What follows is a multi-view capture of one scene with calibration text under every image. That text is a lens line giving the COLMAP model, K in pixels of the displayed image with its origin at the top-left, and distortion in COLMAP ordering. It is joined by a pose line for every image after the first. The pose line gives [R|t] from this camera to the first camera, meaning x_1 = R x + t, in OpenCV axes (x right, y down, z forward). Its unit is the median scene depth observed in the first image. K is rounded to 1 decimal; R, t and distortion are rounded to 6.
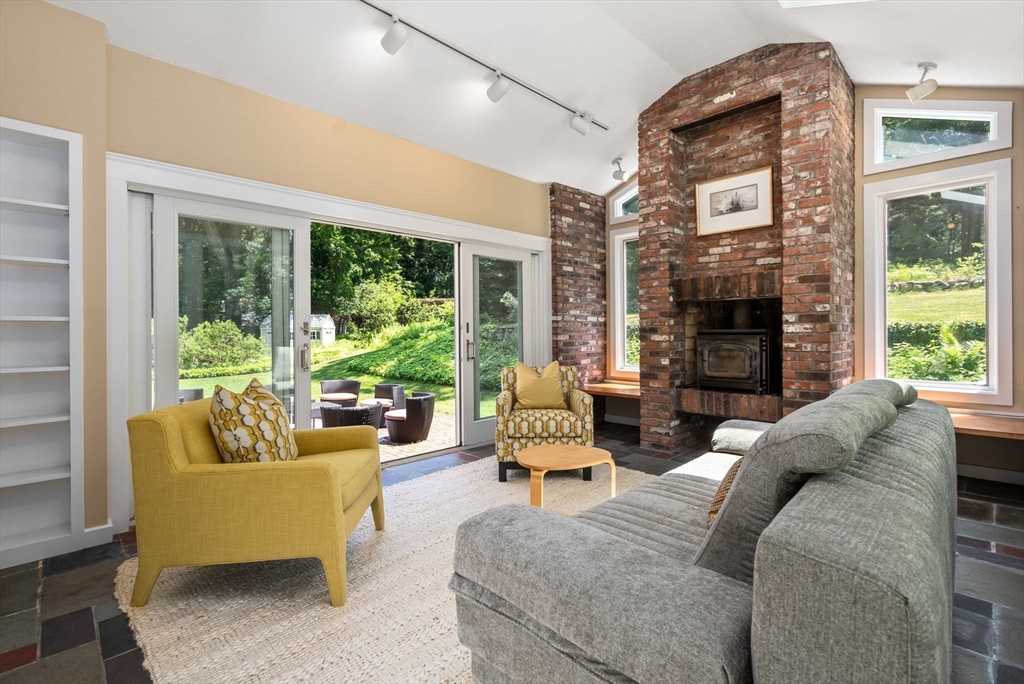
lens RADIAL K [[467.5, 0, 515.5], [0, 467.5, 331.2], [0, 0, 1]] dist [-0.002623, -0.000050]
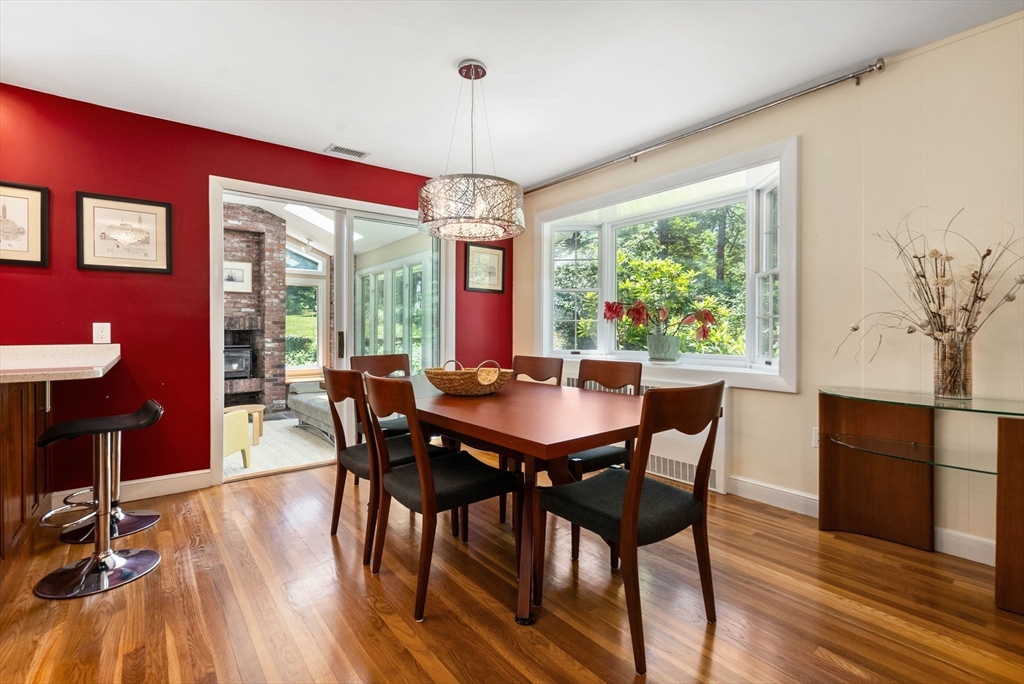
lens RADIAL K [[467.5, 0, 513.2], [0, 467.5, 338.7], [0, 0, 1]] dist [-0.002623, -0.000050]
pose [[0.118219, -0.003432, 0.992982, -1.388951], [0.001066, 0.999994, 0.003329, -0.040599], [-0.992987, 0.000665, 0.118222, -0.360123]]
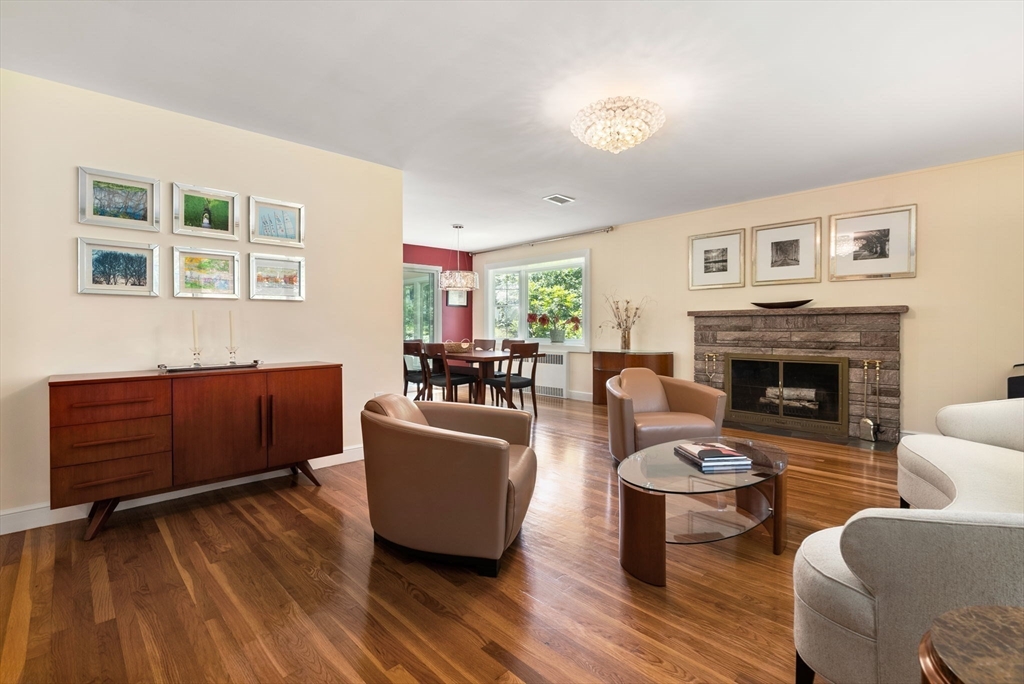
lens RADIAL K [[467.5, 0, 512.7], [0, 467.5, 336.8], [0, 0, 1]] dist [-0.002623, -0.000050]
pose [[0.022939, -0.009025, 0.999696, -4.663867], [0.007115, 0.999935, 0.008864, -0.013184], [-0.999712, 0.006910, 0.023002, -0.671423]]
